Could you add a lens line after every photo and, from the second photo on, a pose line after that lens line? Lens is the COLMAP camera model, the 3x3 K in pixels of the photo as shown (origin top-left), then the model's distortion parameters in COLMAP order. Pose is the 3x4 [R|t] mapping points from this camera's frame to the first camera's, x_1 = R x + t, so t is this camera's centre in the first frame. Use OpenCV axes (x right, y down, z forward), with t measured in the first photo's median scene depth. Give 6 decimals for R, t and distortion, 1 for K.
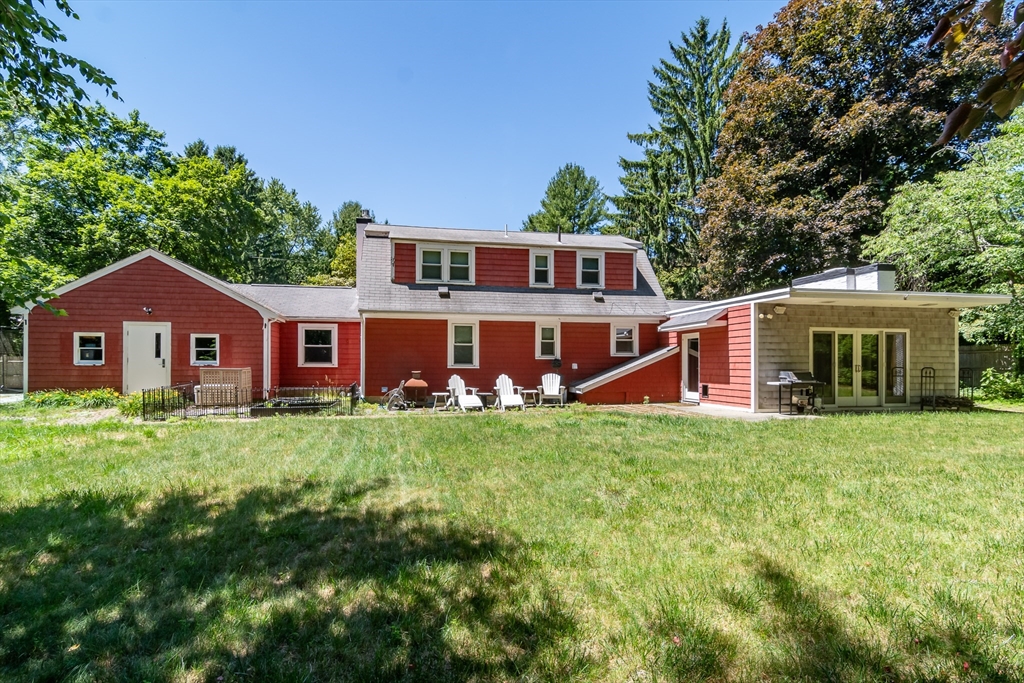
lens RADIAL K [[500.4, 0, 511.2], [0, 500.4, 359.9], [0, 0, 1]] dist [0.000647, -0.000253]
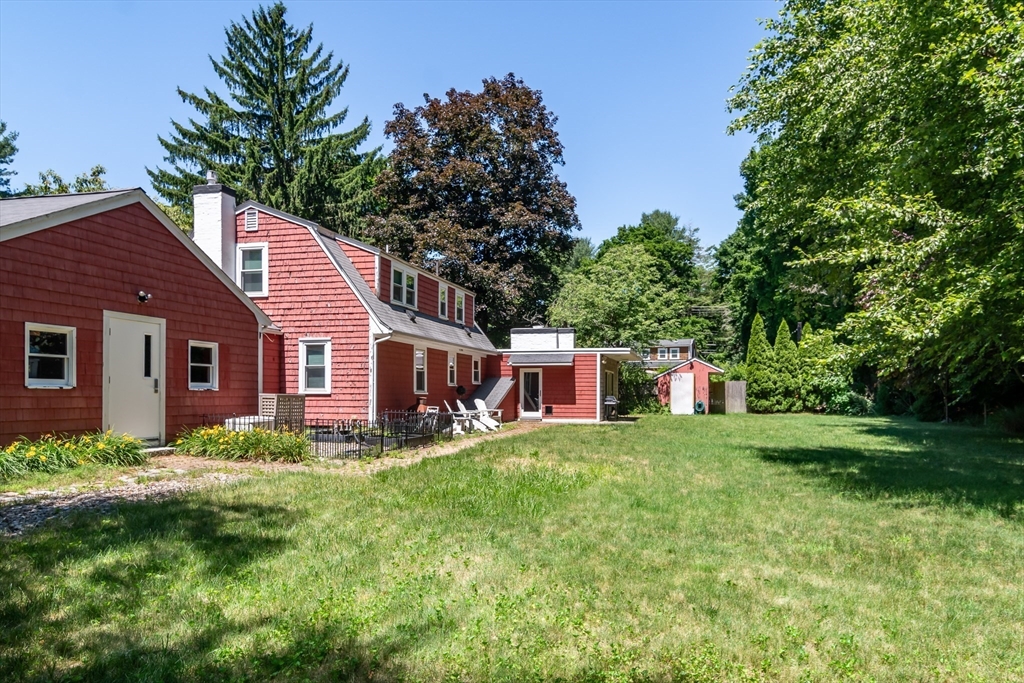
lens RADIAL K [[662.2, 0, 512.0], [0, 662.2, 395.8], [0, 0, 1]] dist [0.001053, 0.000516]
pose [[0.426419, -0.002463, 0.904522, -1.222124], [-0.012436, 0.999886, 0.008586, 0.006231], [-0.904440, -0.014909, 0.426340, 0.270052]]
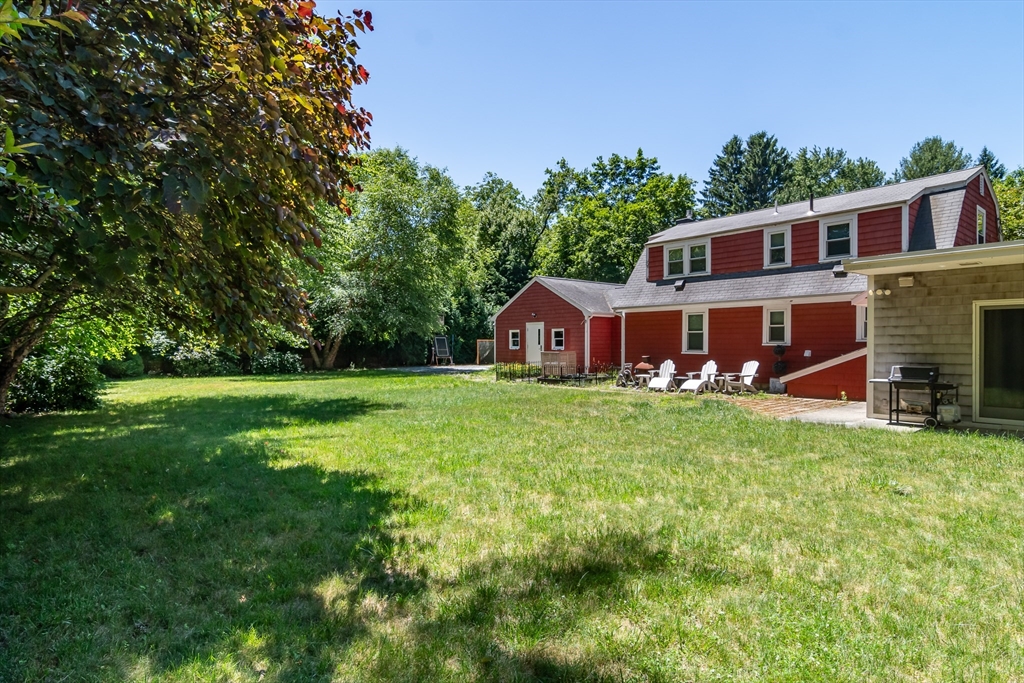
lens RADIAL K [[529.3, 0, 512.0], [0, 529.3, 341.5], [0, 0, 1]] dist [-0.000490, -0.000070]
pose [[0.500719, -0.006243, -0.865587, 0.694782], [0.010707, 0.999942, -0.001019, -0.013152], [0.865543, -0.008758, 0.500757, 0.085224]]
